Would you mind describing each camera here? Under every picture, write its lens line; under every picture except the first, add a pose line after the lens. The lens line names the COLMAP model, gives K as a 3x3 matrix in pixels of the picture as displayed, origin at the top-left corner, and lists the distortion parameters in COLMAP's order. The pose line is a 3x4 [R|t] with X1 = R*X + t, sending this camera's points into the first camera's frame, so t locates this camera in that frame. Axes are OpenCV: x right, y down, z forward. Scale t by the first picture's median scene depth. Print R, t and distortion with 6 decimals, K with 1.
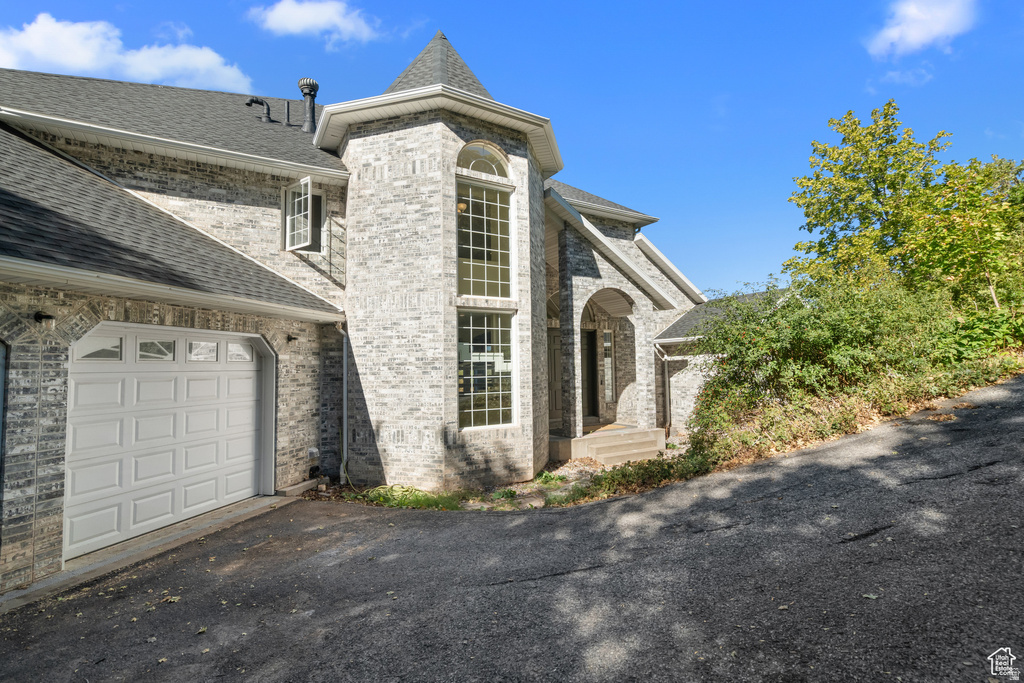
lens RADIAL K [[465.5, 0, 510.2], [0, 465.5, 343.4], [0, 0, 1]] dist [-0.003215, 0.000512]
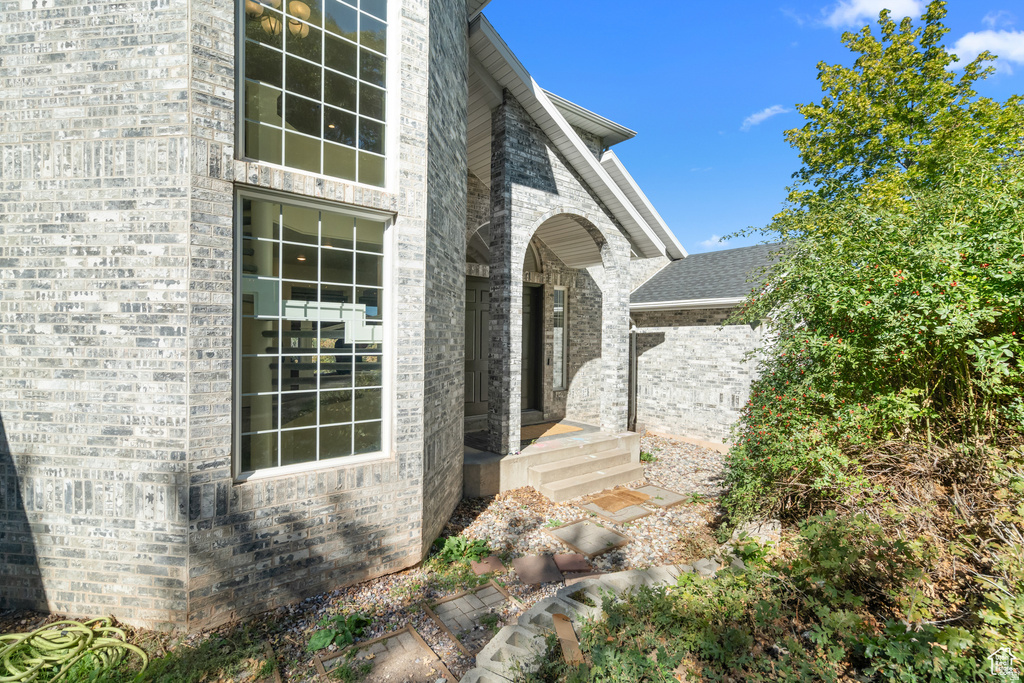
lens RADIAL K [[465.5, 0, 510.2], [0, 465.5, 343.4], [0, 0, 1]] dist [-0.003215, 0.000512]
pose [[0.989770, 0.027084, 0.140075, 0.070093], [-0.035938, 0.997487, 0.061067, 0.027133], [-0.138069, -0.065476, 0.988256, 0.533742]]
